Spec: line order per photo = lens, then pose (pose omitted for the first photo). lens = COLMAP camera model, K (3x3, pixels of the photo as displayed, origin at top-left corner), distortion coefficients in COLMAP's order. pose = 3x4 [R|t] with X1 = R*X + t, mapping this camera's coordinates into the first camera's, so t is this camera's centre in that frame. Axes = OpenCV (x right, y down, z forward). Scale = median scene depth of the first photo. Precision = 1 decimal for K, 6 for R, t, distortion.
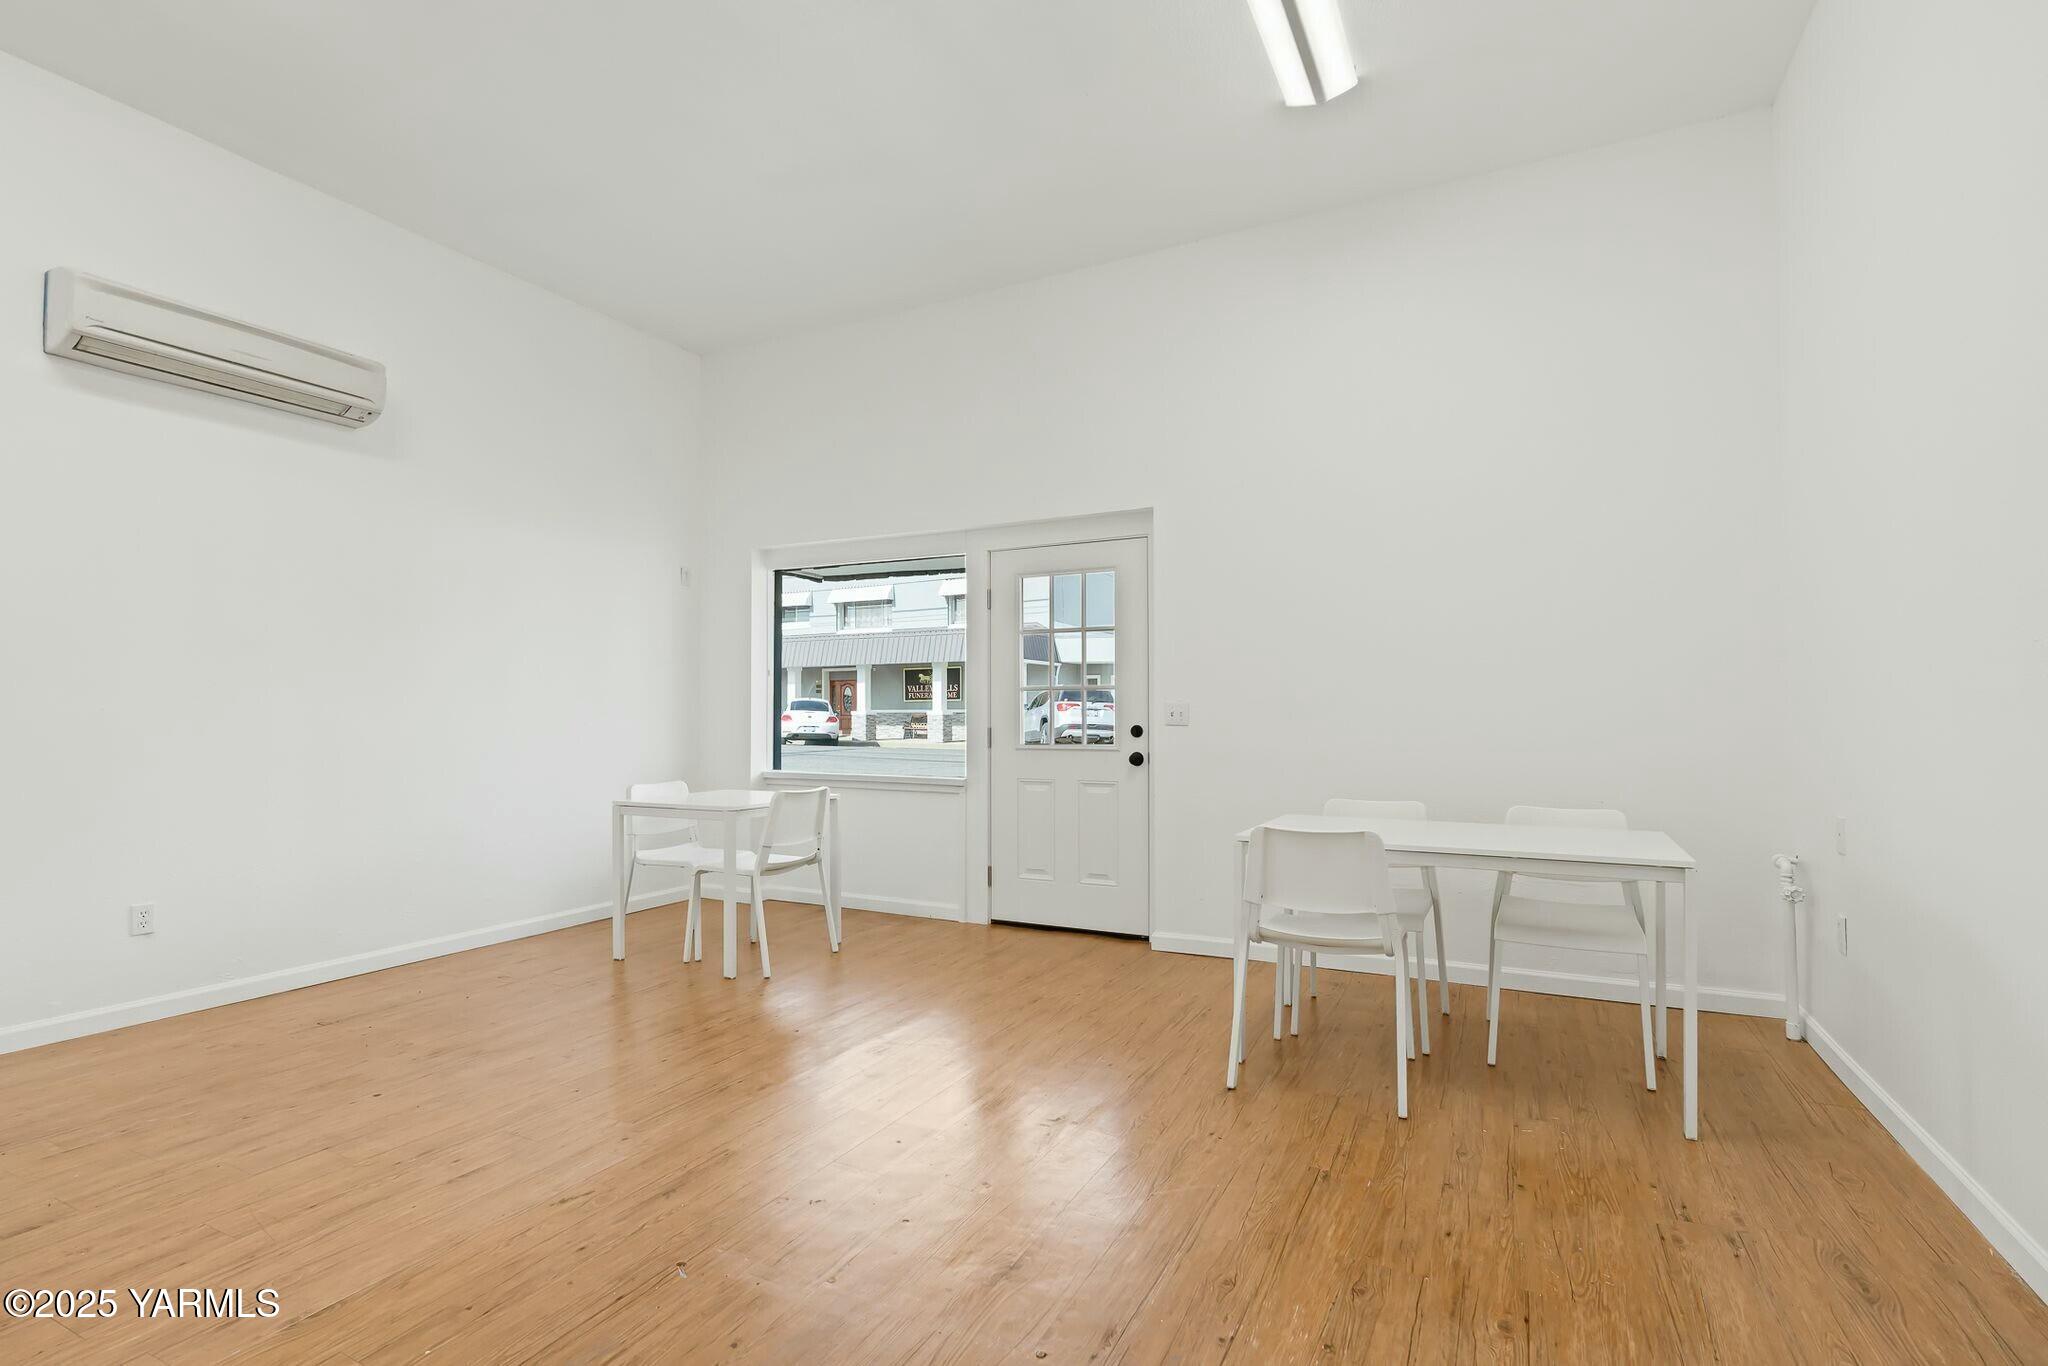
lens RADIAL K [[1001.2, 0, 1021.3], [0, 1001.2, 698.5], [0, 0, 1]] dist [-0.000723, 0.000084]
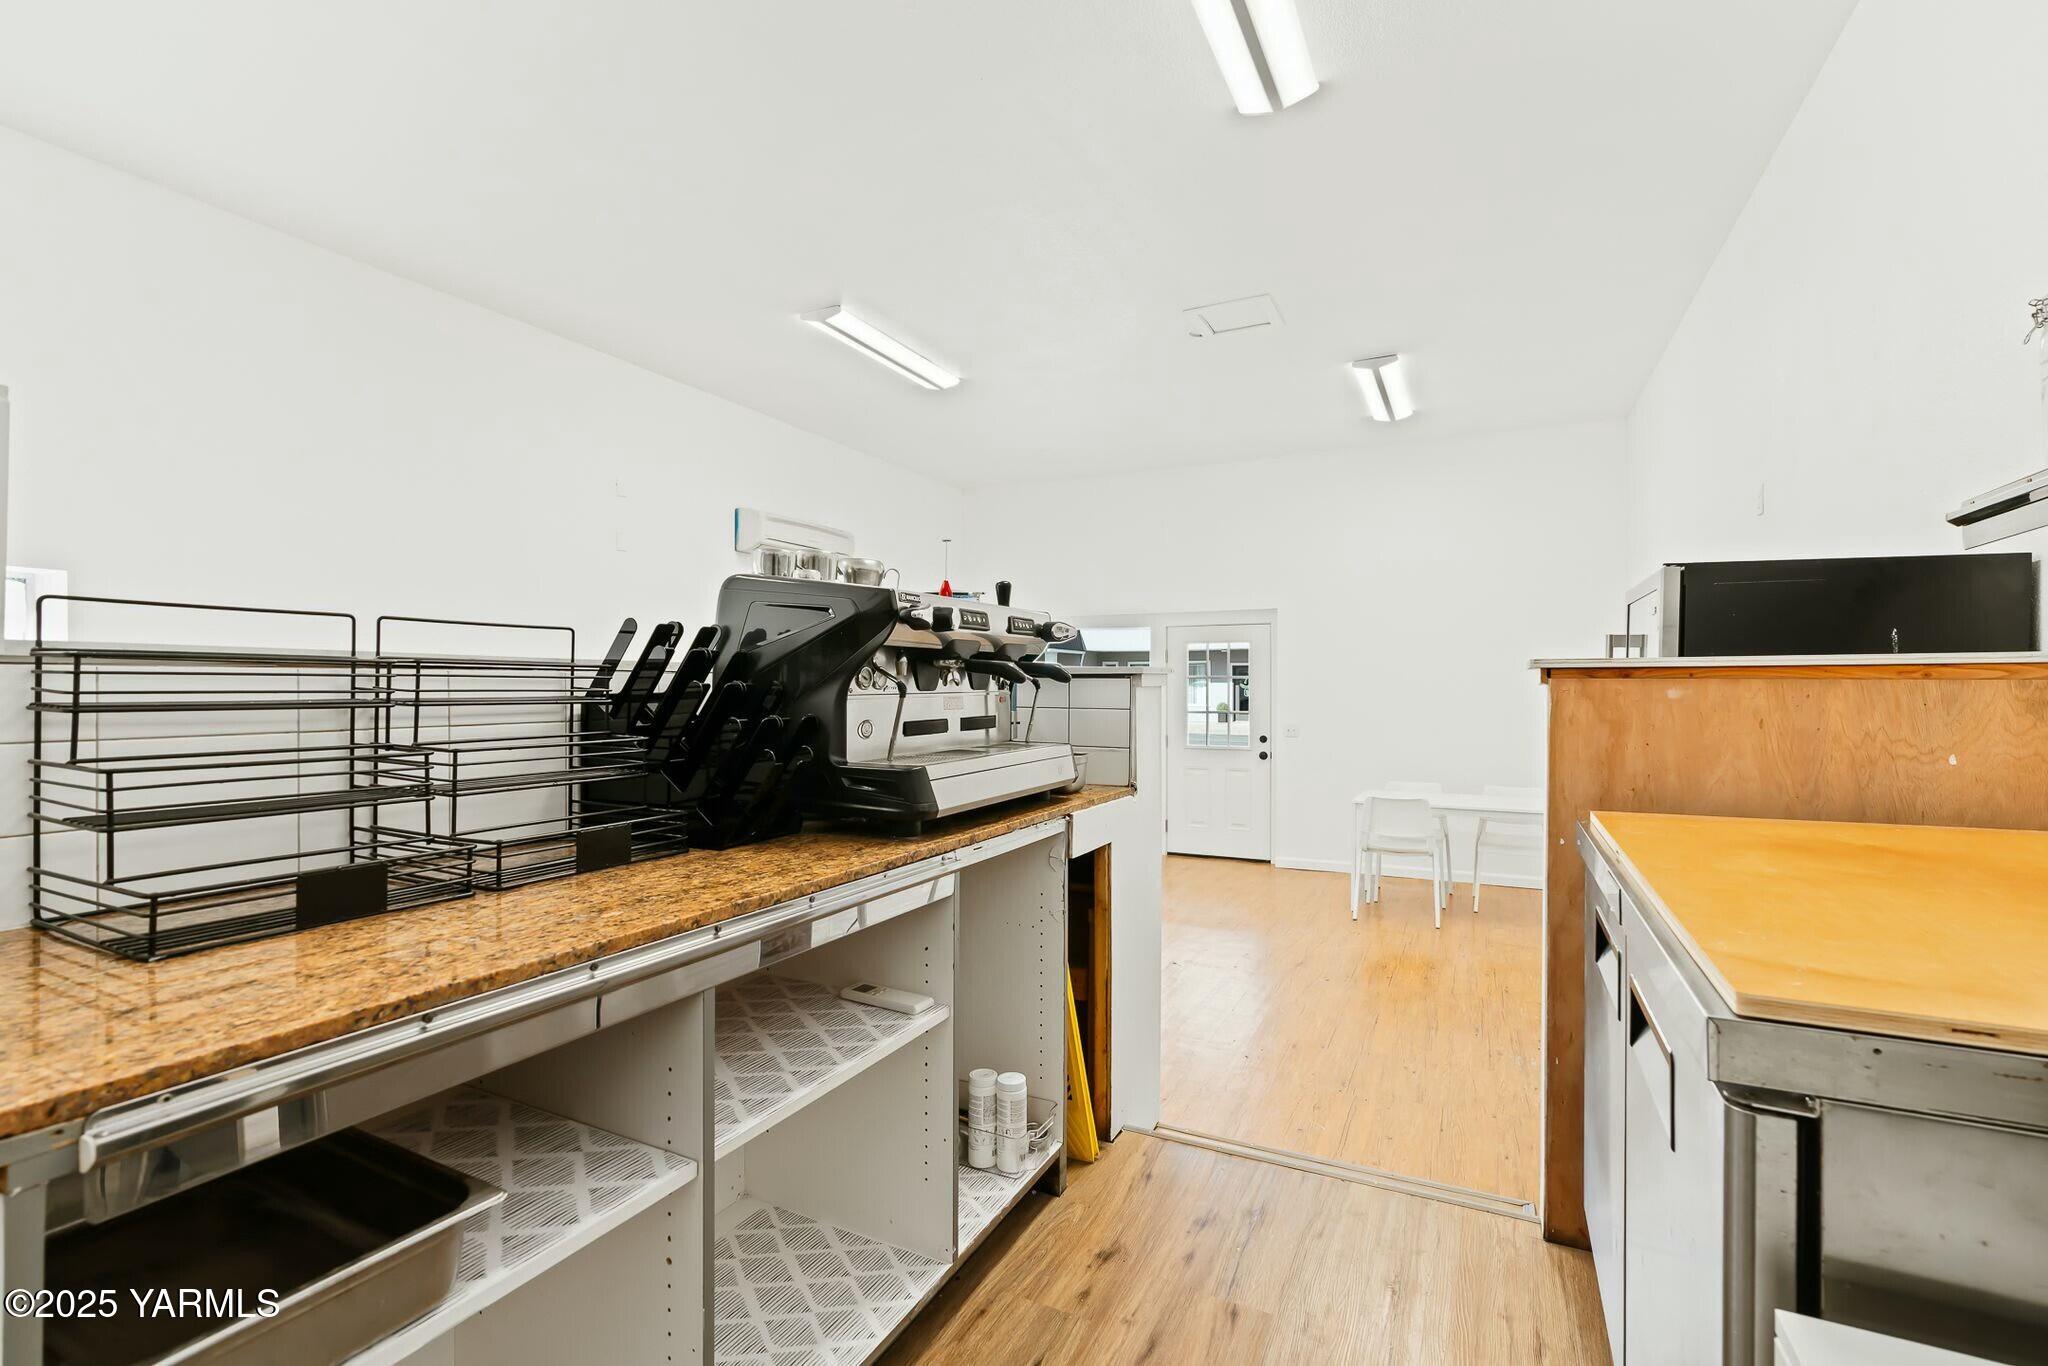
lens RADIAL K [[966.6, 0, 1035.3], [0, 966.6, 672.2], [0, 0, 1]] dist [-0.008908, 0.004746]
pose [[0.998982, 0.002902, 0.045008, -0.502416], [-0.003089, 0.999987, 0.004075, -0.125348], [-0.044995, -0.004210, 0.998978, -0.892255]]
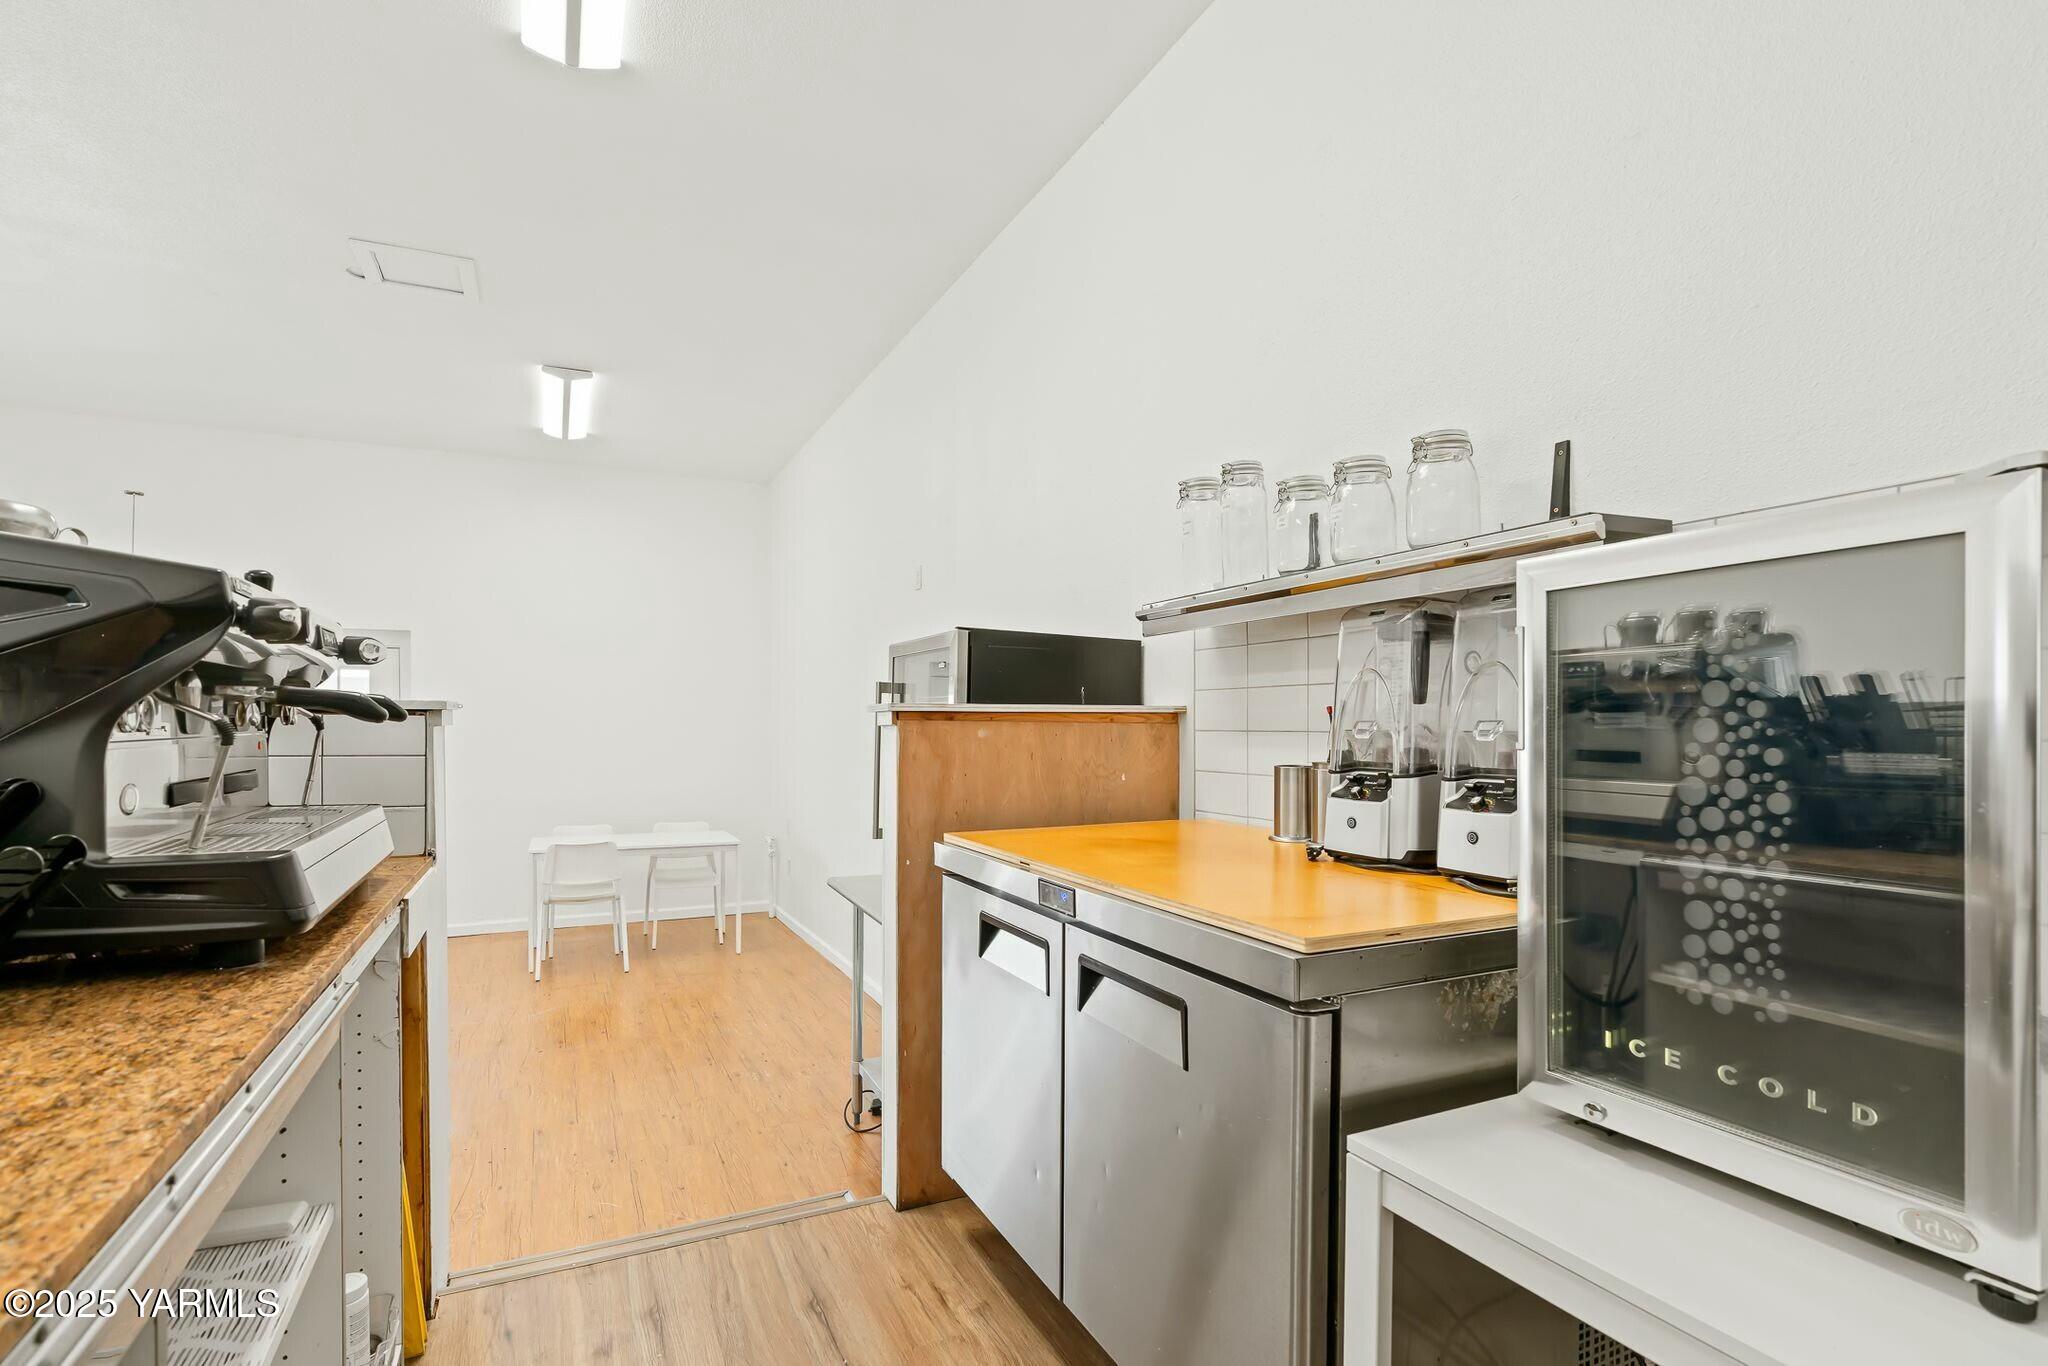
lens RADIAL K [[966.6, 0, 1063.3], [0, 966.6, 727.8], [0, 0, 1]] dist [-0.008908, 0.004746]
pose [[0.559974, 0.003109, 0.828504, -0.674320], [-0.020865, 0.999729, 0.010351, -0.124133], [-0.828248, -0.023083, 0.559887, -0.774980]]
